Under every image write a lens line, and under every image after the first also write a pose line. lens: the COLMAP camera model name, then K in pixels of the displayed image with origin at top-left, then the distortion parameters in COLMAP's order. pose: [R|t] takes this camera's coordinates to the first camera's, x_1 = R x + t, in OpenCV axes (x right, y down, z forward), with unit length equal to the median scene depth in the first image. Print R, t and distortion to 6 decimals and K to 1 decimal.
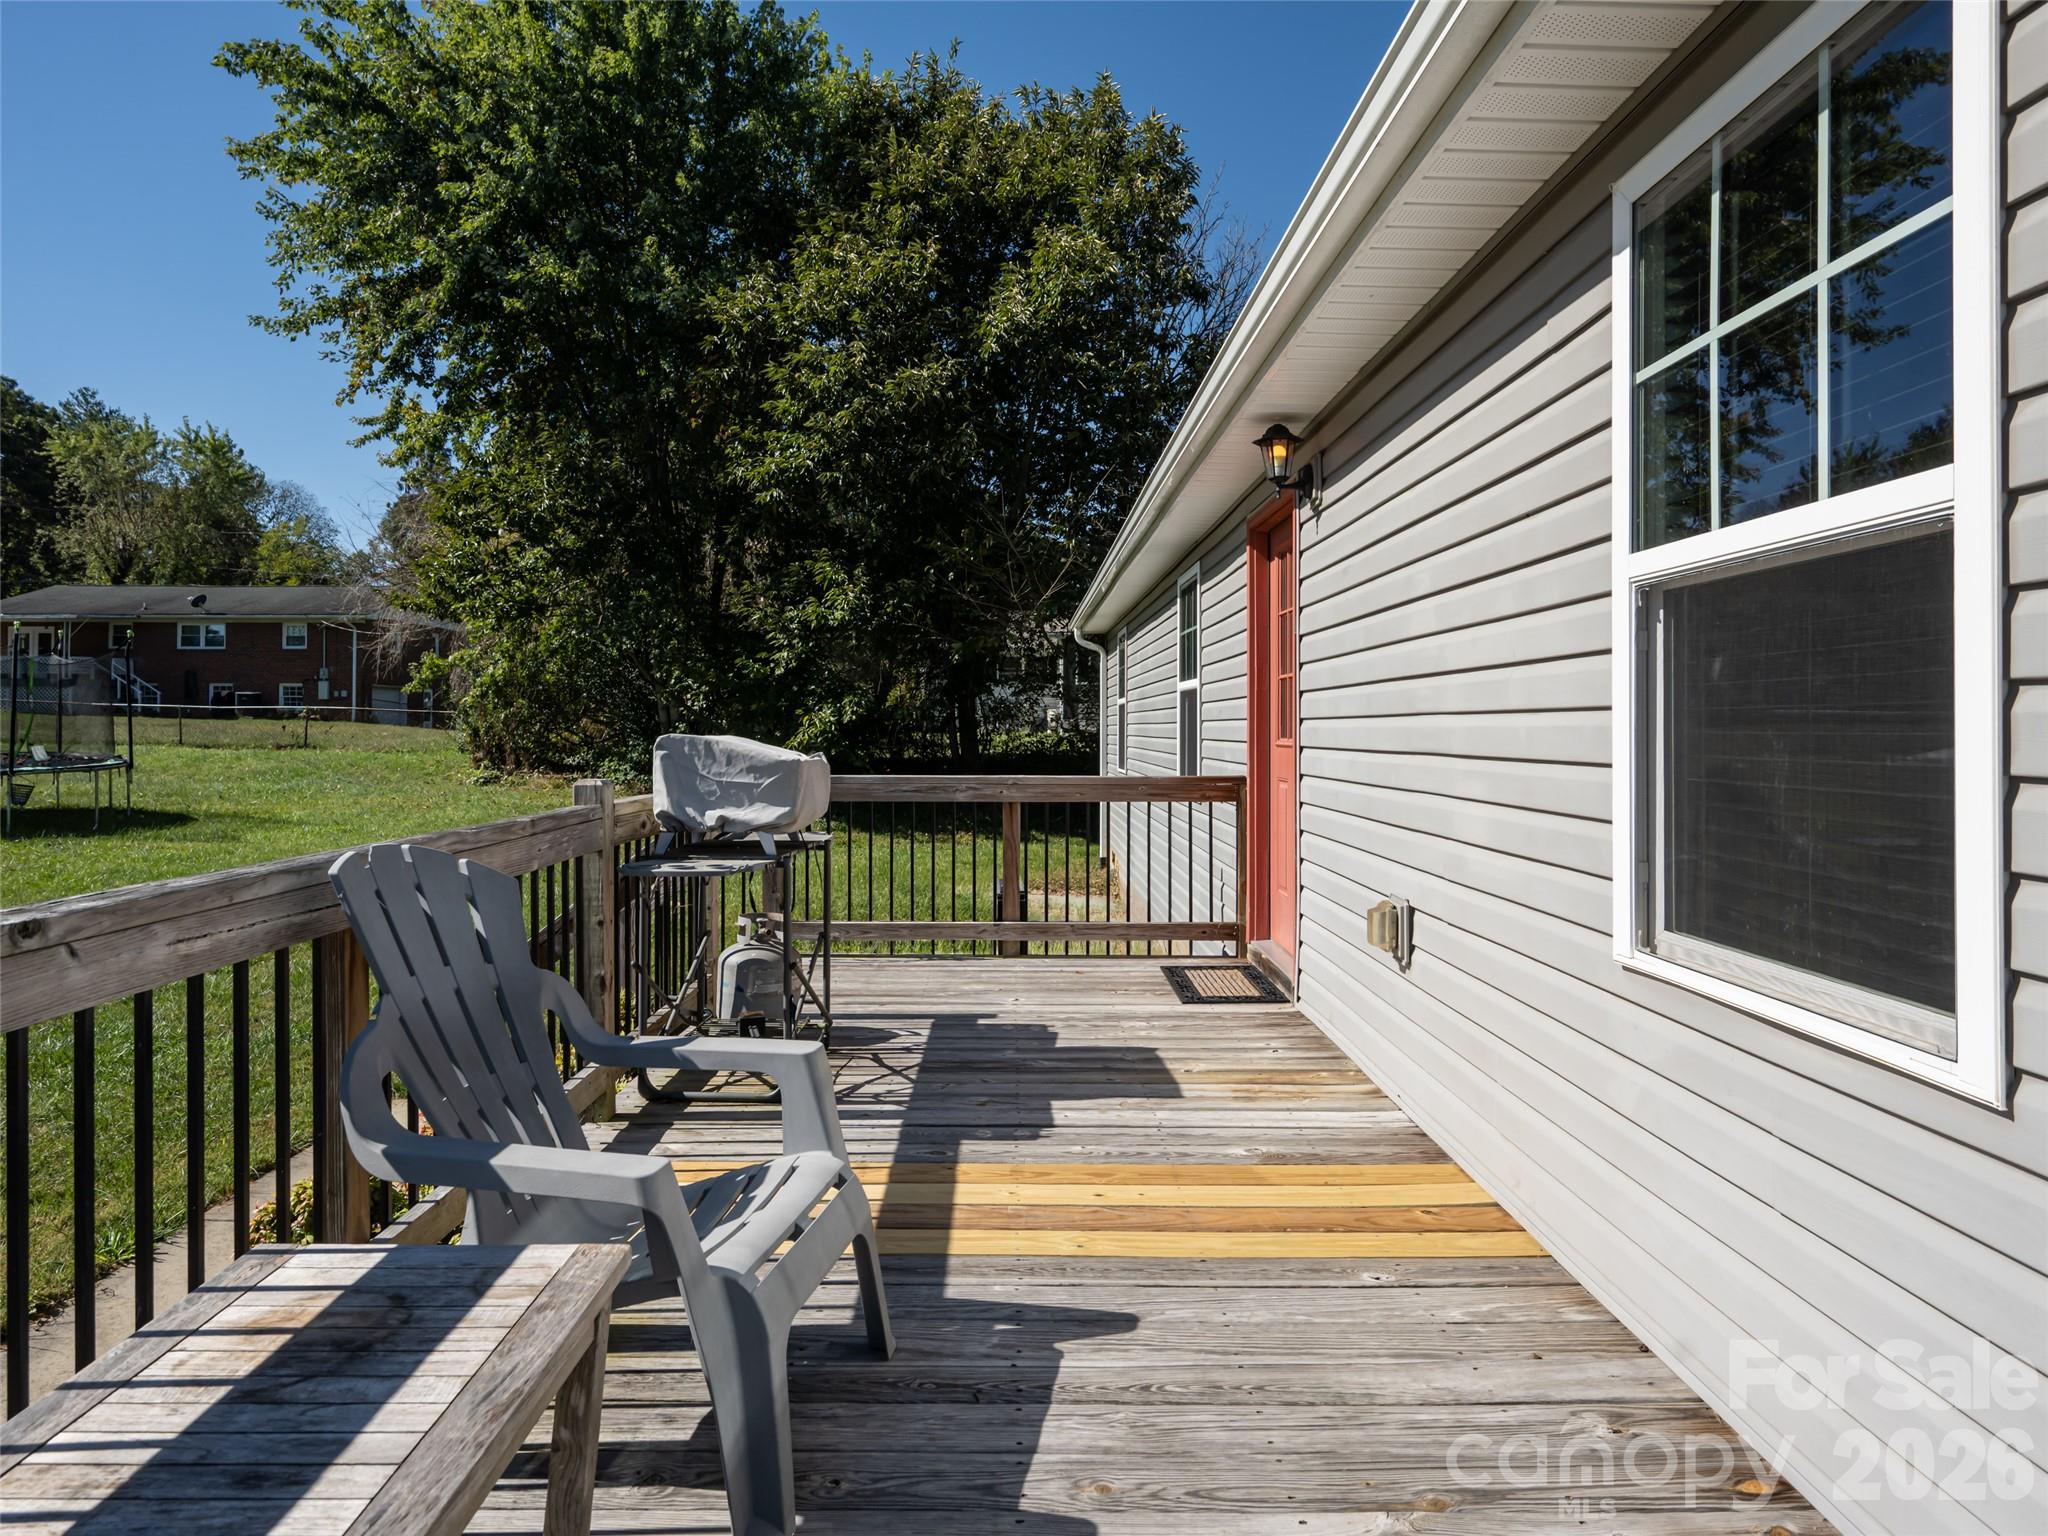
lens RADIAL K [[1184.8, 0, 978.0], [0, 1184.8, 723.8], [0, 0, 1]] dist [0.001620, 0.005442]
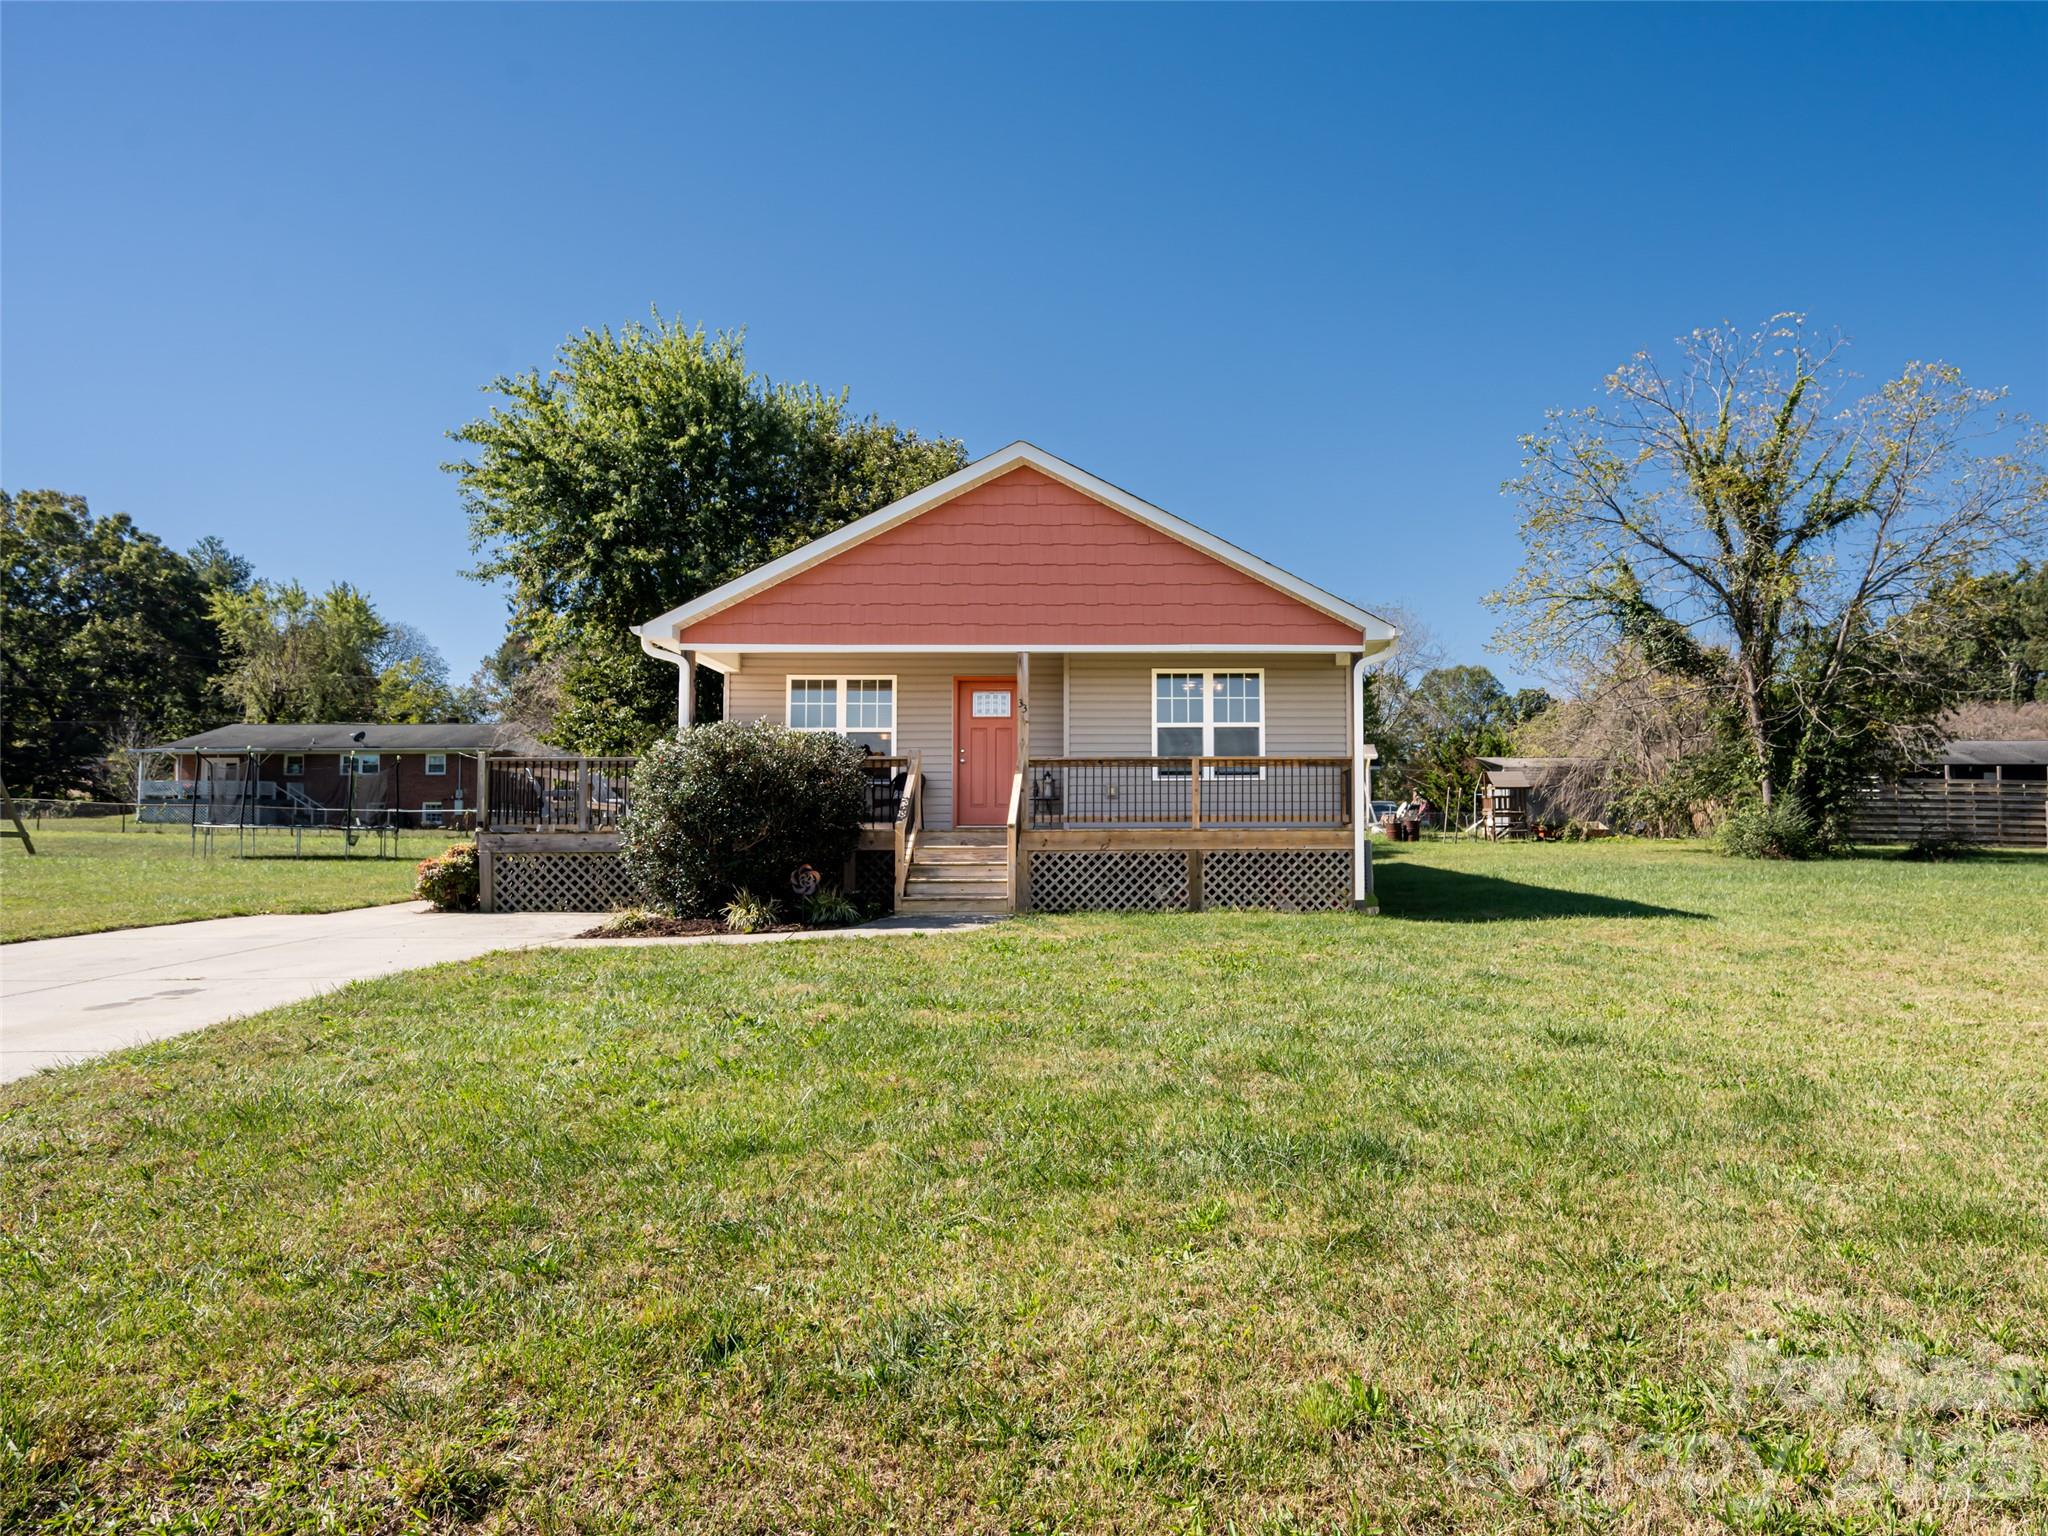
lens RADIAL K [[1184.8, 0, 1120.4], [0, 1184.8, 793.0], [0, 0, 1]] dist [0.001620, 0.005442]
pose [[0.999521, -0.002383, 0.030871, 0.243671], [0.004027, 0.998570, -0.053305, 0.057840], [-0.030700, 0.053404, 0.998101, -0.613866]]
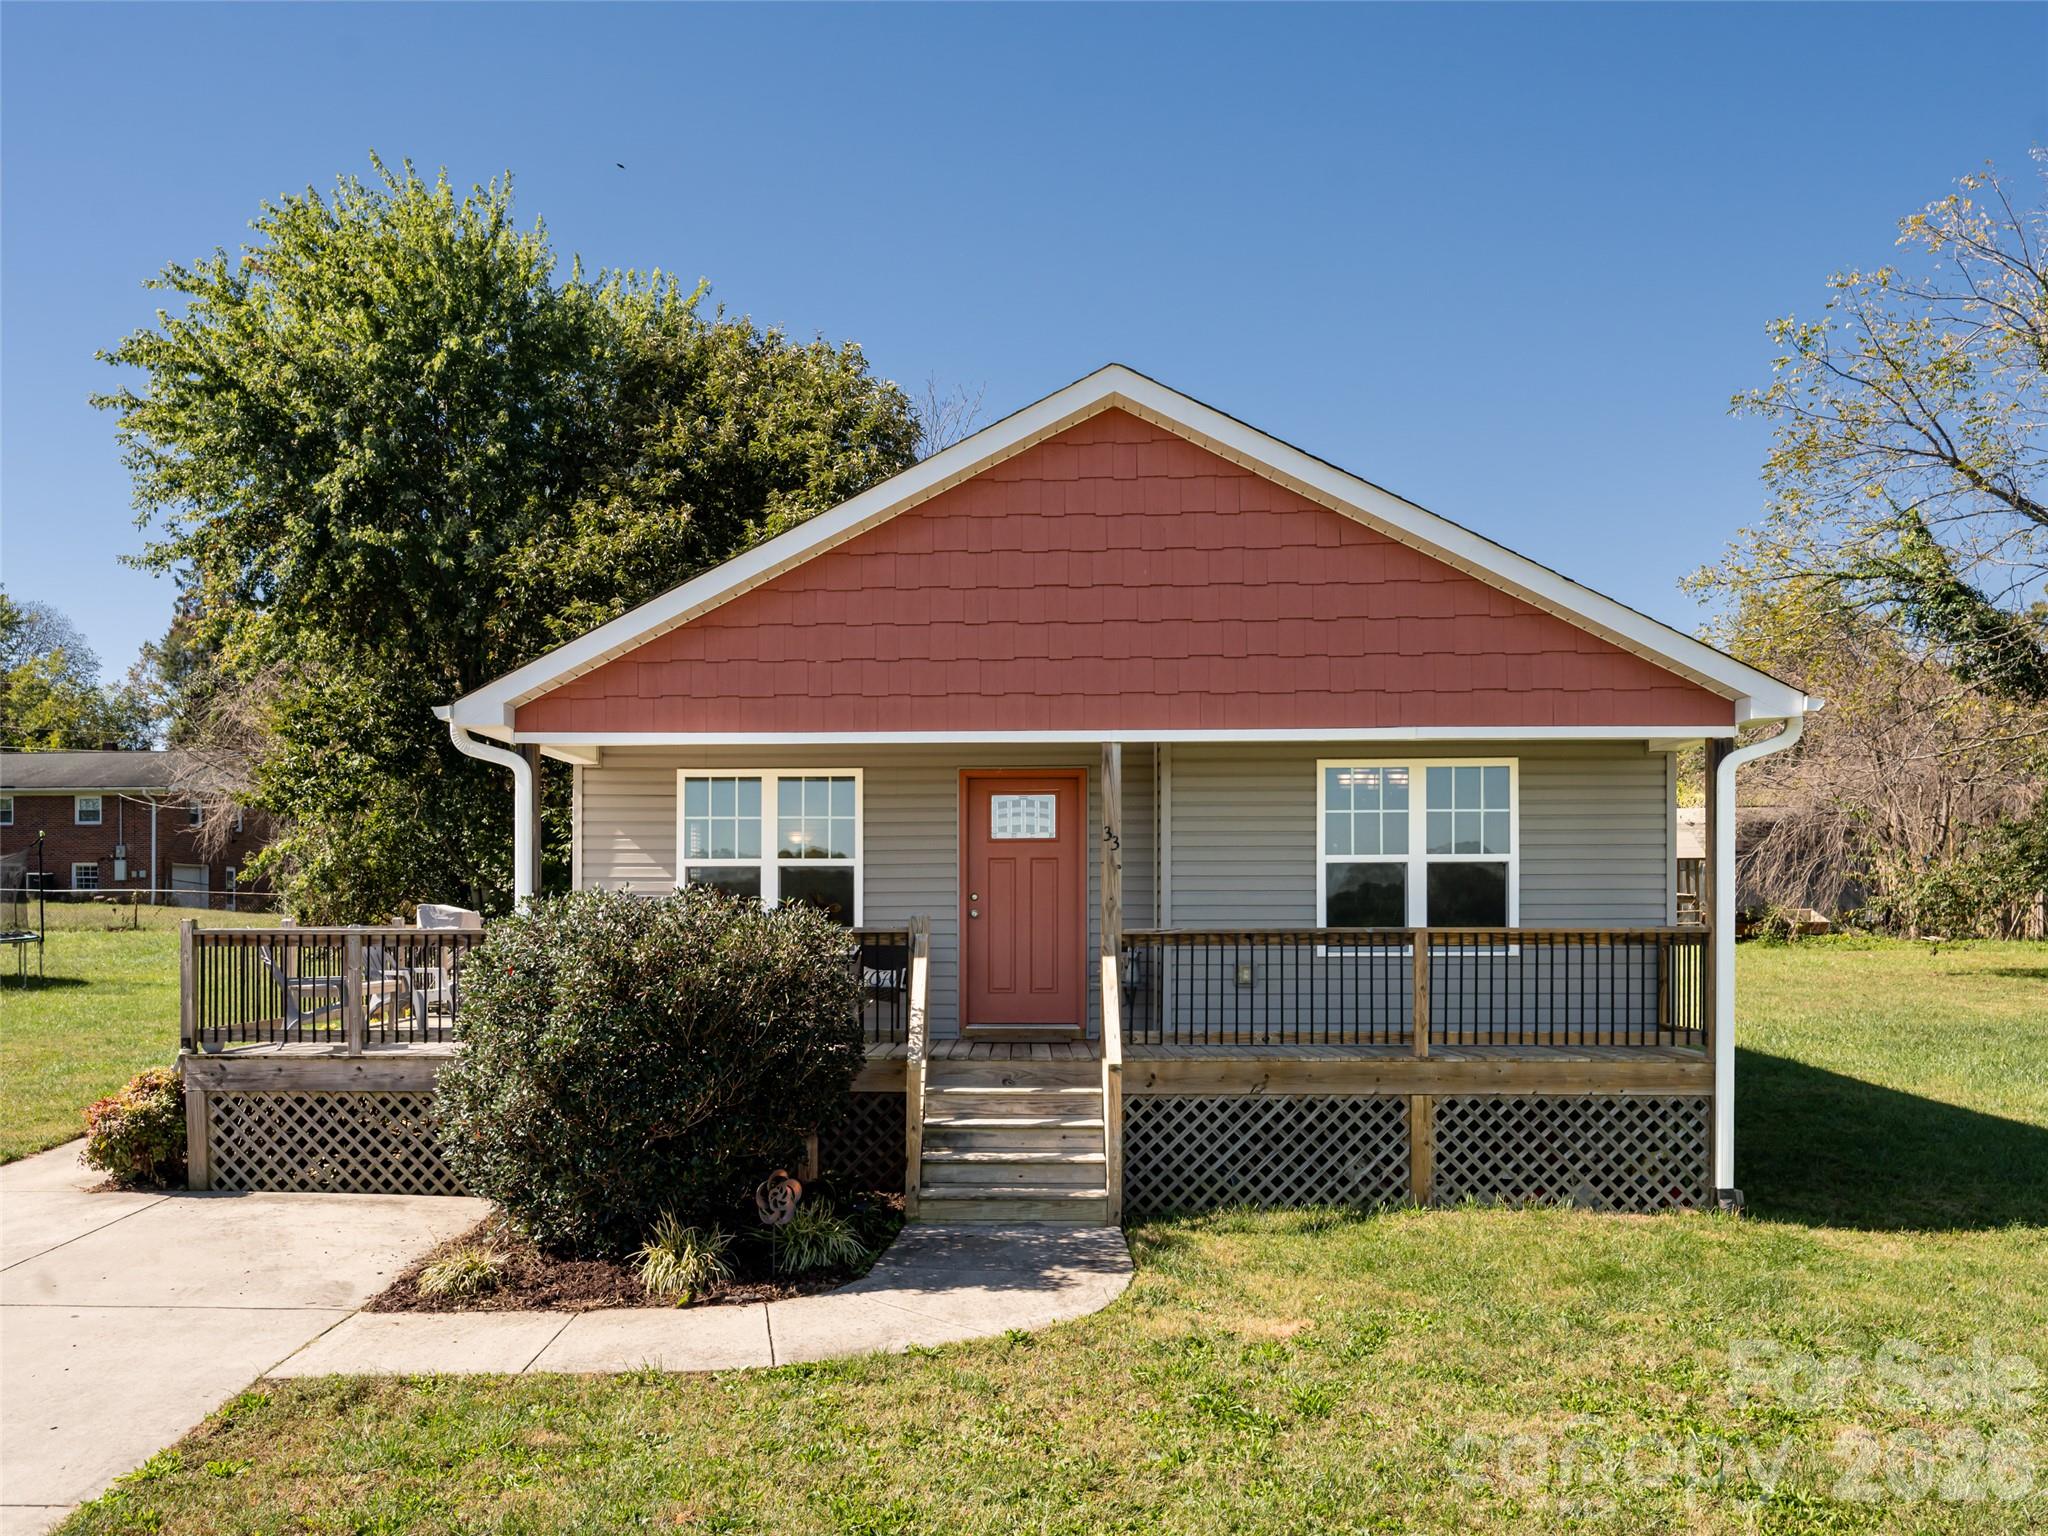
lens RADIAL K [[1628.6, 0, 881.1], [0, 1628.6, 879.0], [0, 0, 1]] dist [-0.004033, 0.013456]
pose [[0.999256, -0.003904, -0.038365, 0.167812], [0.003238, 0.999843, -0.017417, 0.003294], [0.038427, 0.017280, 0.999112, -0.488151]]
